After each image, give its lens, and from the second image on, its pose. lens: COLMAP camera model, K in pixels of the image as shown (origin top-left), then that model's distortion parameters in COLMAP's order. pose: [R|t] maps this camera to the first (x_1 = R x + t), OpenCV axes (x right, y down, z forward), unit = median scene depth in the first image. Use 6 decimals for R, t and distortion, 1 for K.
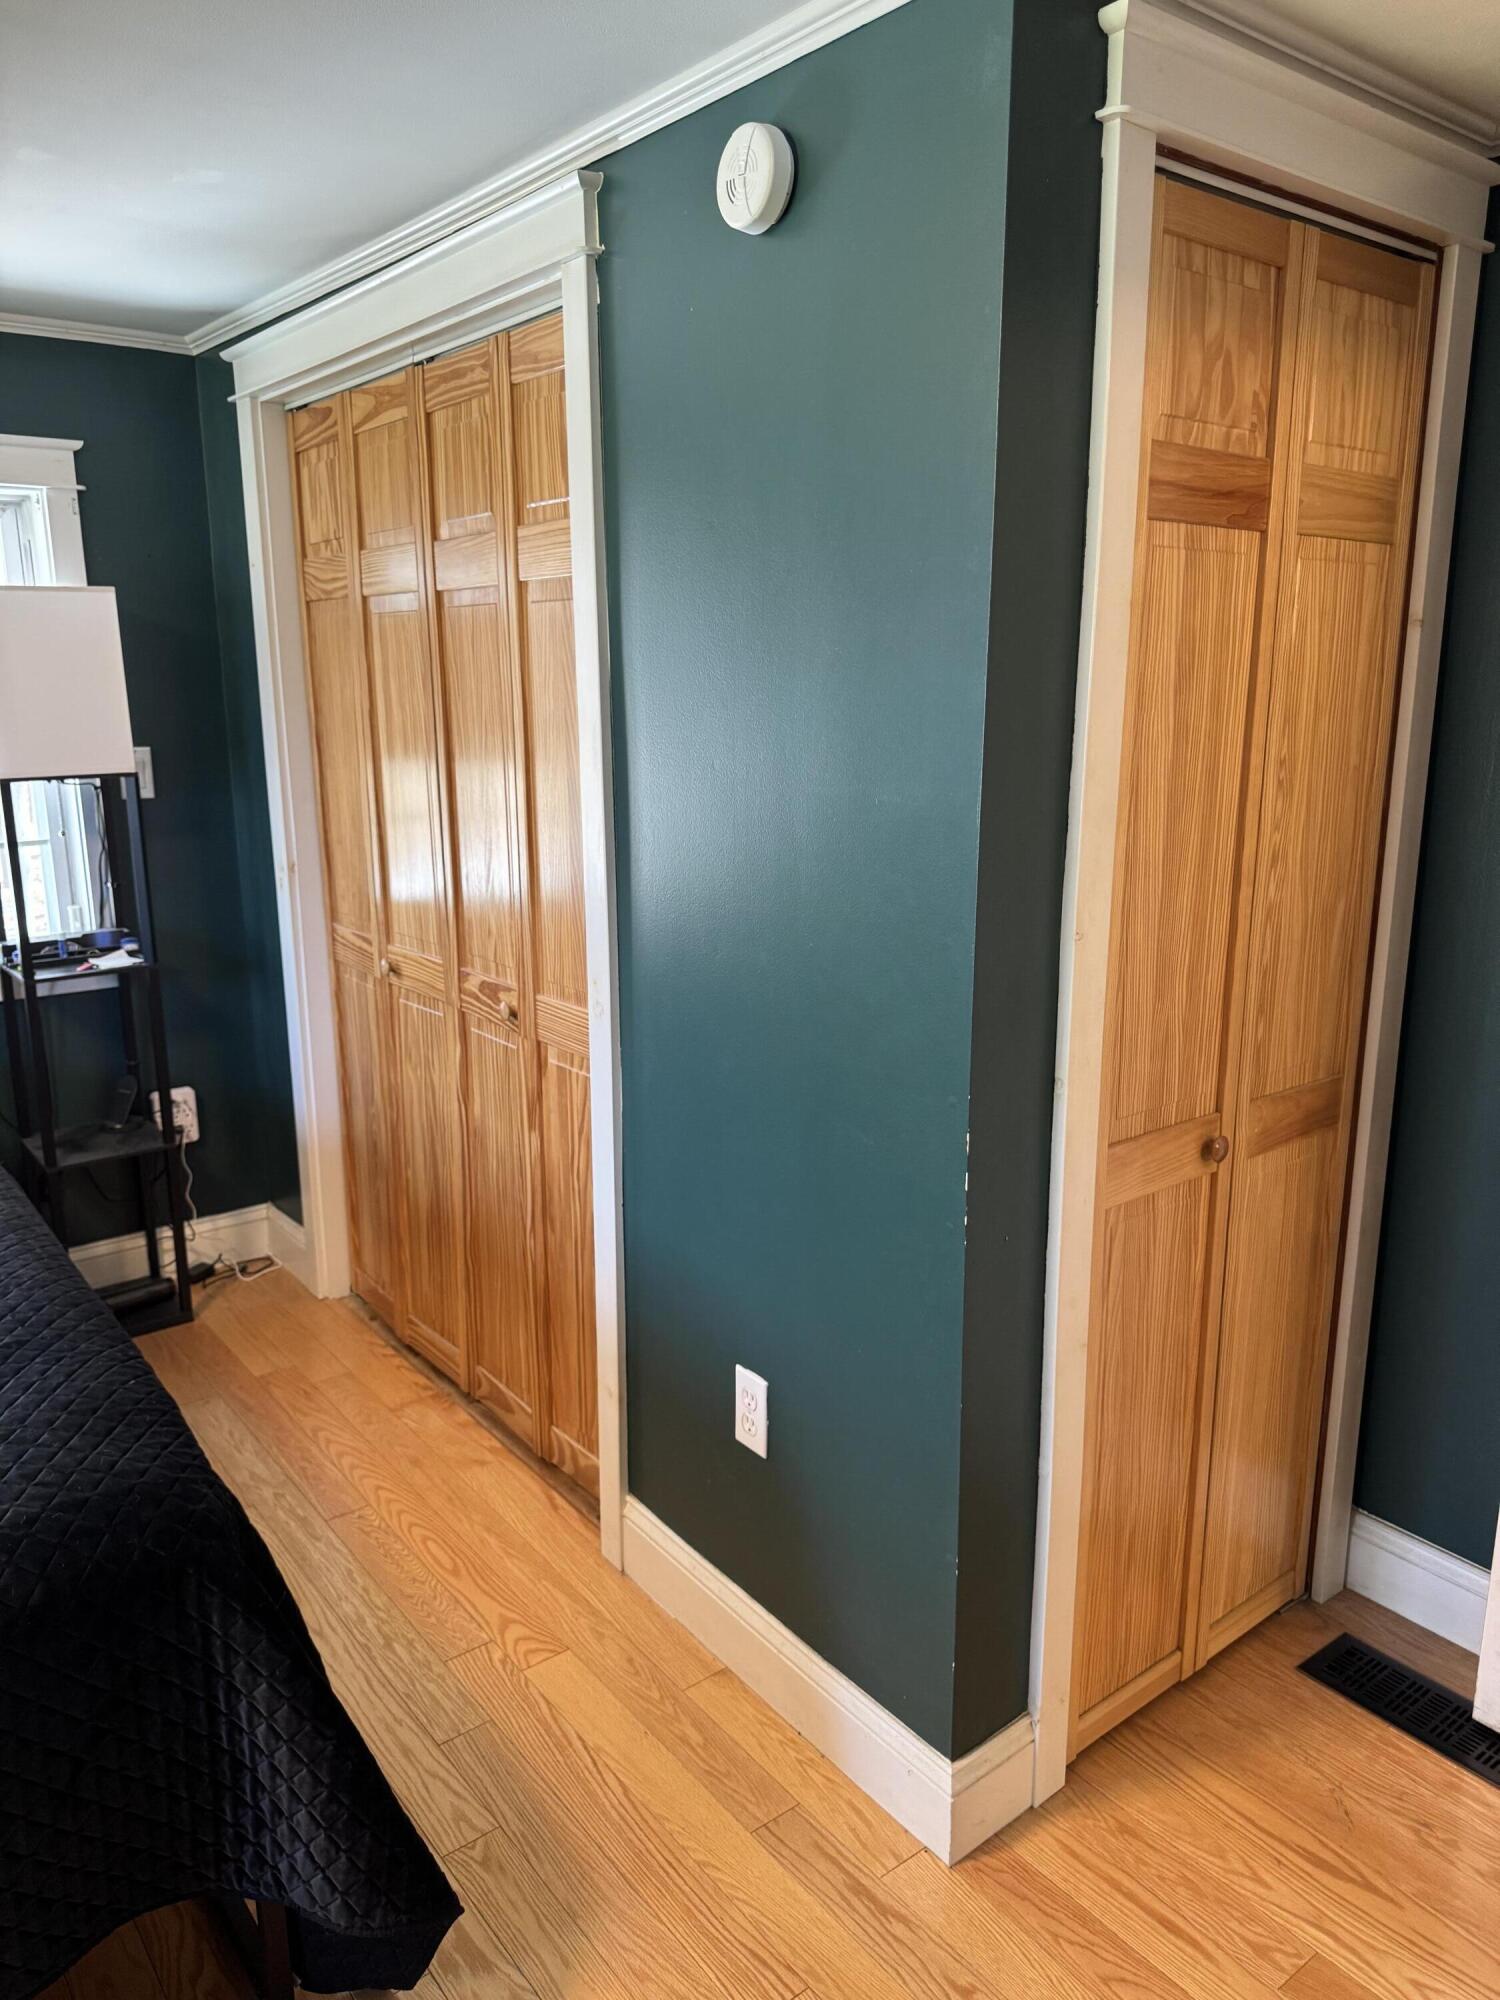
lens RADIAL K [[1399.9, 0, 750.0], [0, 1399.9, 1000.0], [0, 0, 1]] dist [0.146380, -0.290655]
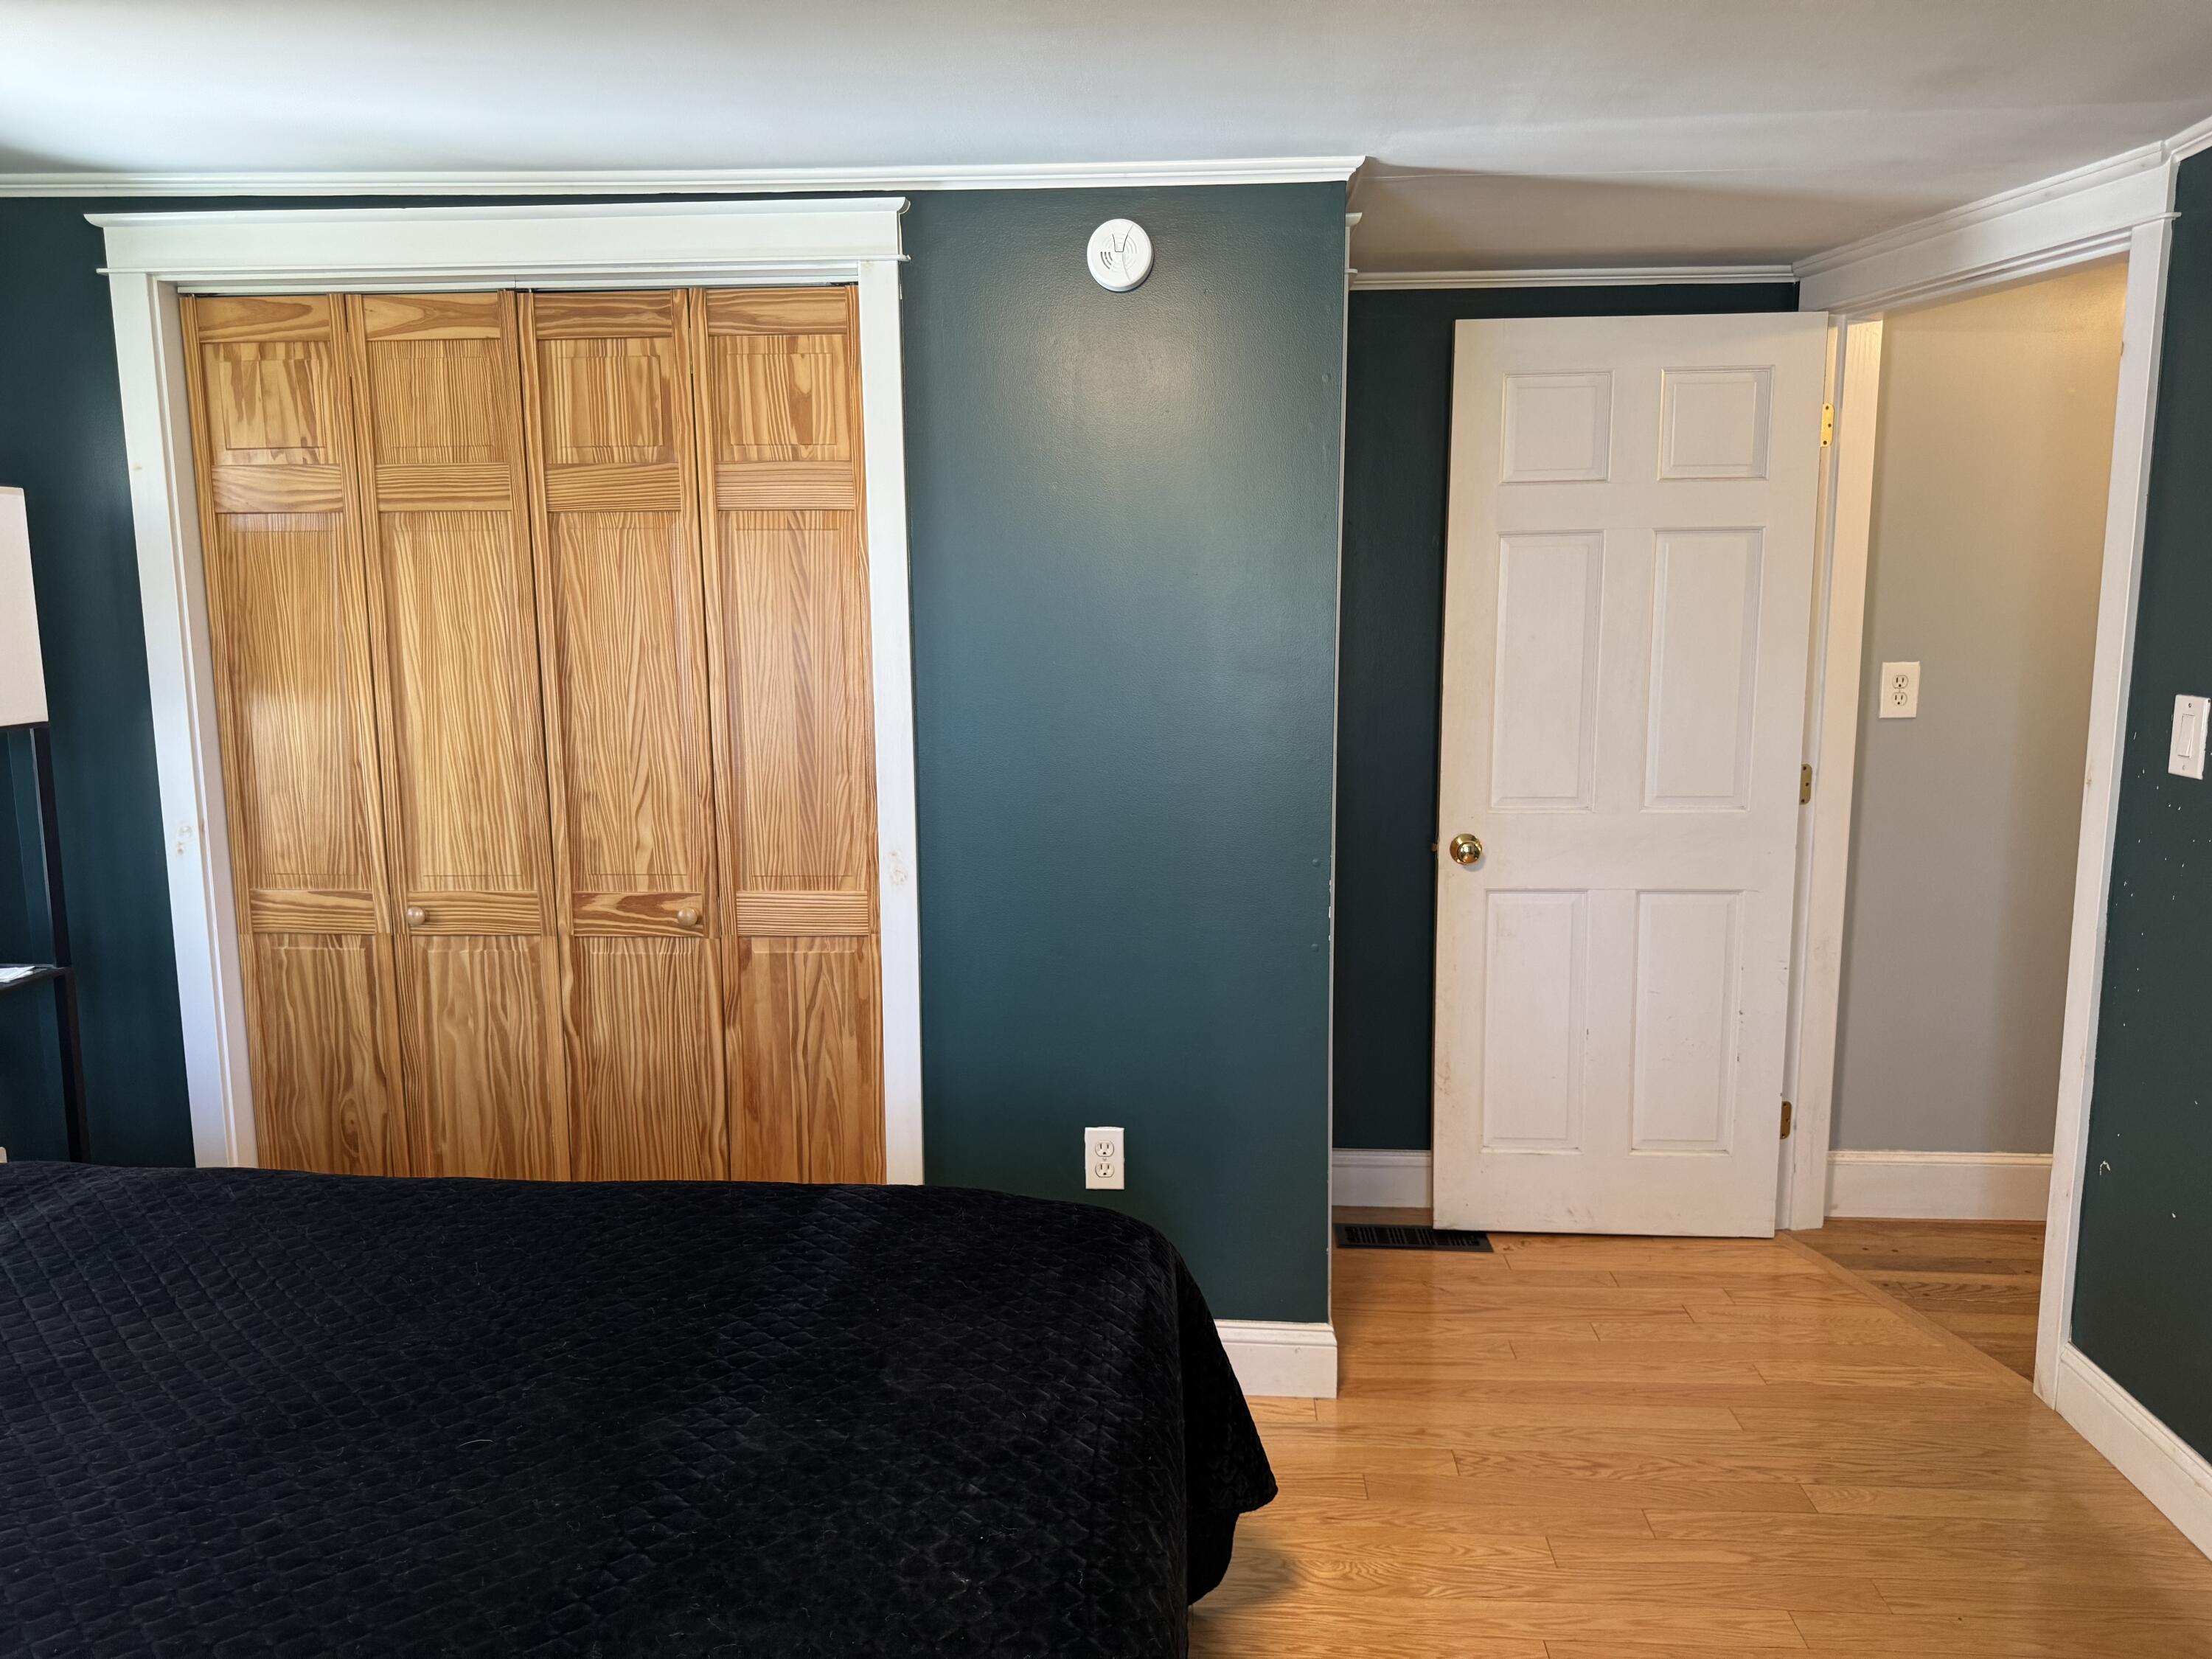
lens RADIAL K [[1633.7, 0, 1107.8], [0, 1633.7, 853.7], [0, 0, 1]] dist [0.038797, -0.075022]
pose [[0.667016, -0.115727, 0.736000, -0.863997], [0.170746, 0.985315, 0.000186, 0.015360], [-0.725214, 0.125545, 0.676981, -0.033162]]
